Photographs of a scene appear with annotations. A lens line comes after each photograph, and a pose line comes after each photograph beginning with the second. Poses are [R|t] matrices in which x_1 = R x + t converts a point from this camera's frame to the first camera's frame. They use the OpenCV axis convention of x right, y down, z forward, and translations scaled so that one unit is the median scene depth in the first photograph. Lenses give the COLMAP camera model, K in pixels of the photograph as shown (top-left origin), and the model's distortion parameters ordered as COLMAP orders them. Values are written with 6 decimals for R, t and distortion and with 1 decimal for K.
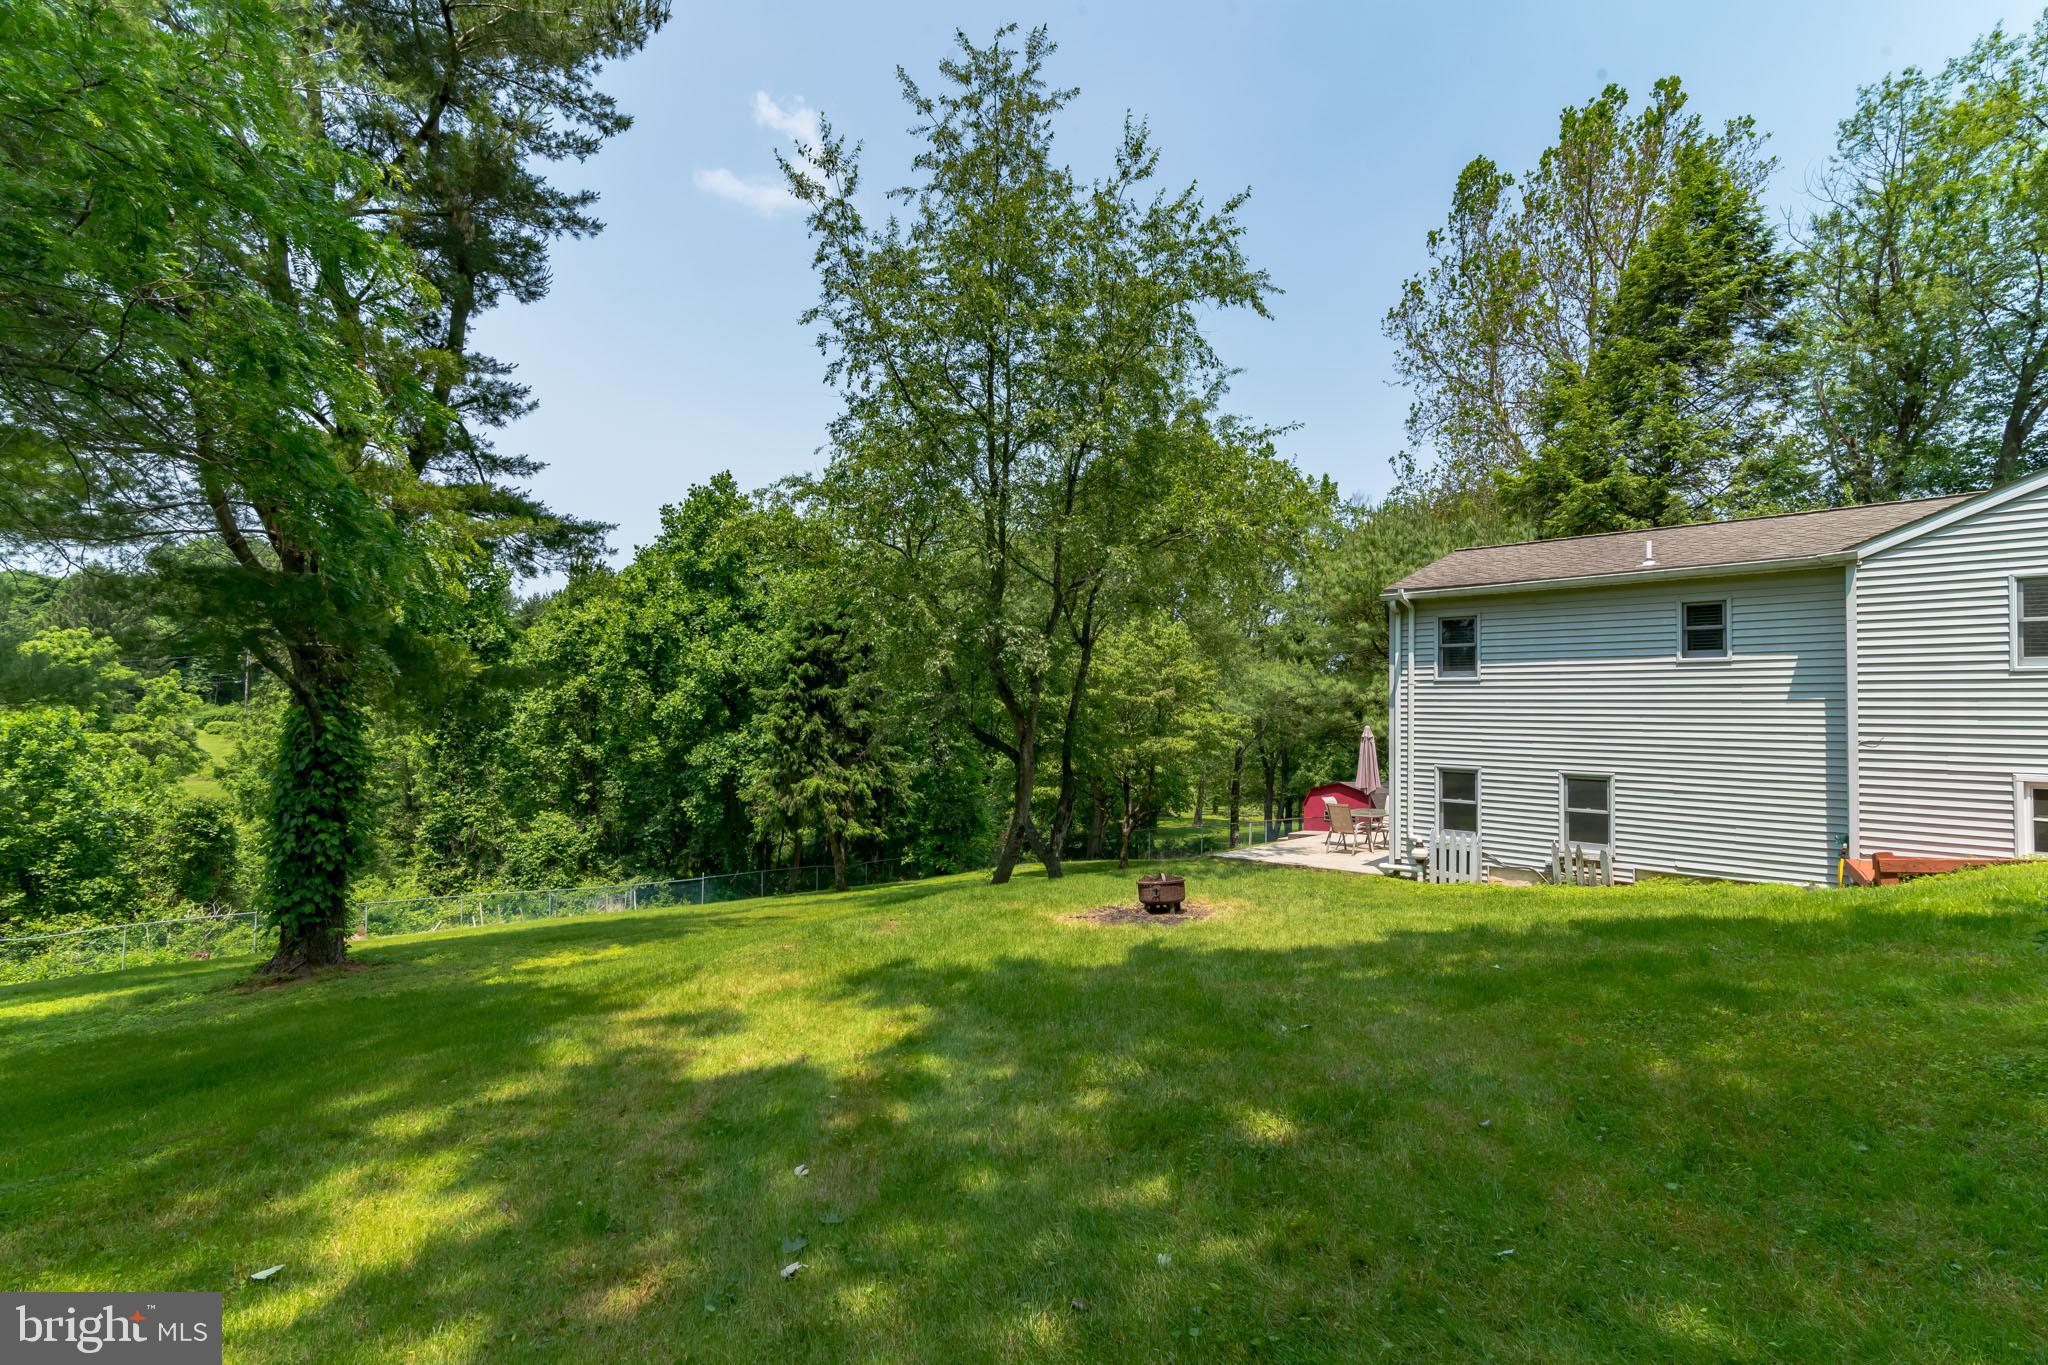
lens RADIAL K [[940.9, 0, 1025.9], [0, 940.9, 681.1], [0, 0, 1]] dist [0.012744, 0.002023]
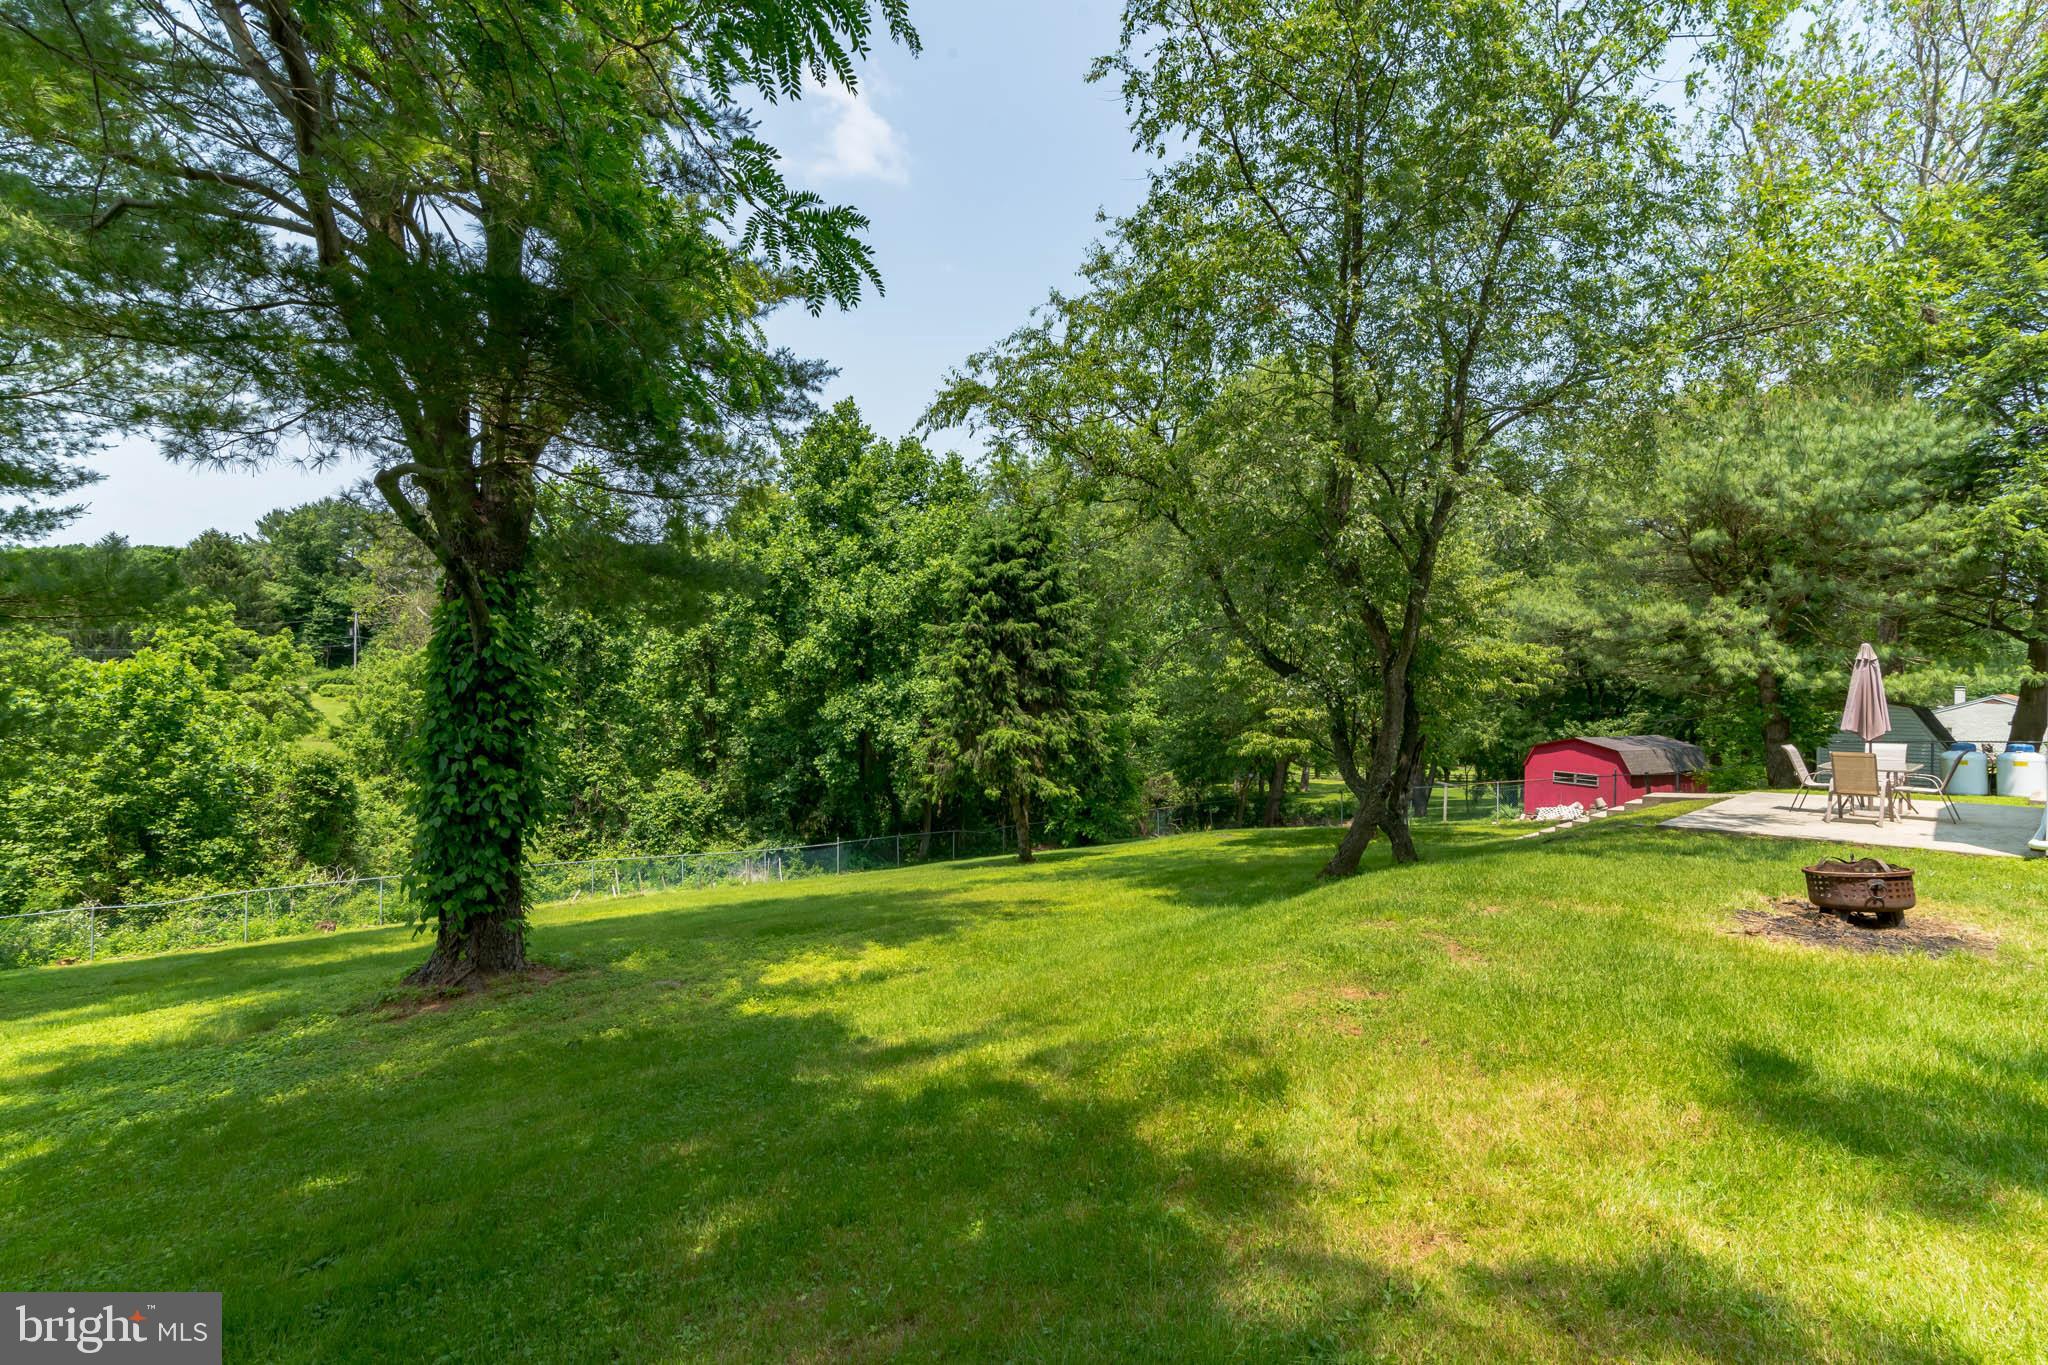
lens RADIAL K [[940.9, 0, 1022.6], [0, 940.9, 680.5], [0, 0, 1]] dist [0.012744, 0.002023]
pose [[0.997373, -0.005010, -0.072265, -0.125315], [0.007631, 0.999321, 0.036044, 0.025707], [0.072035, -0.036501, 0.996734, 0.140972]]
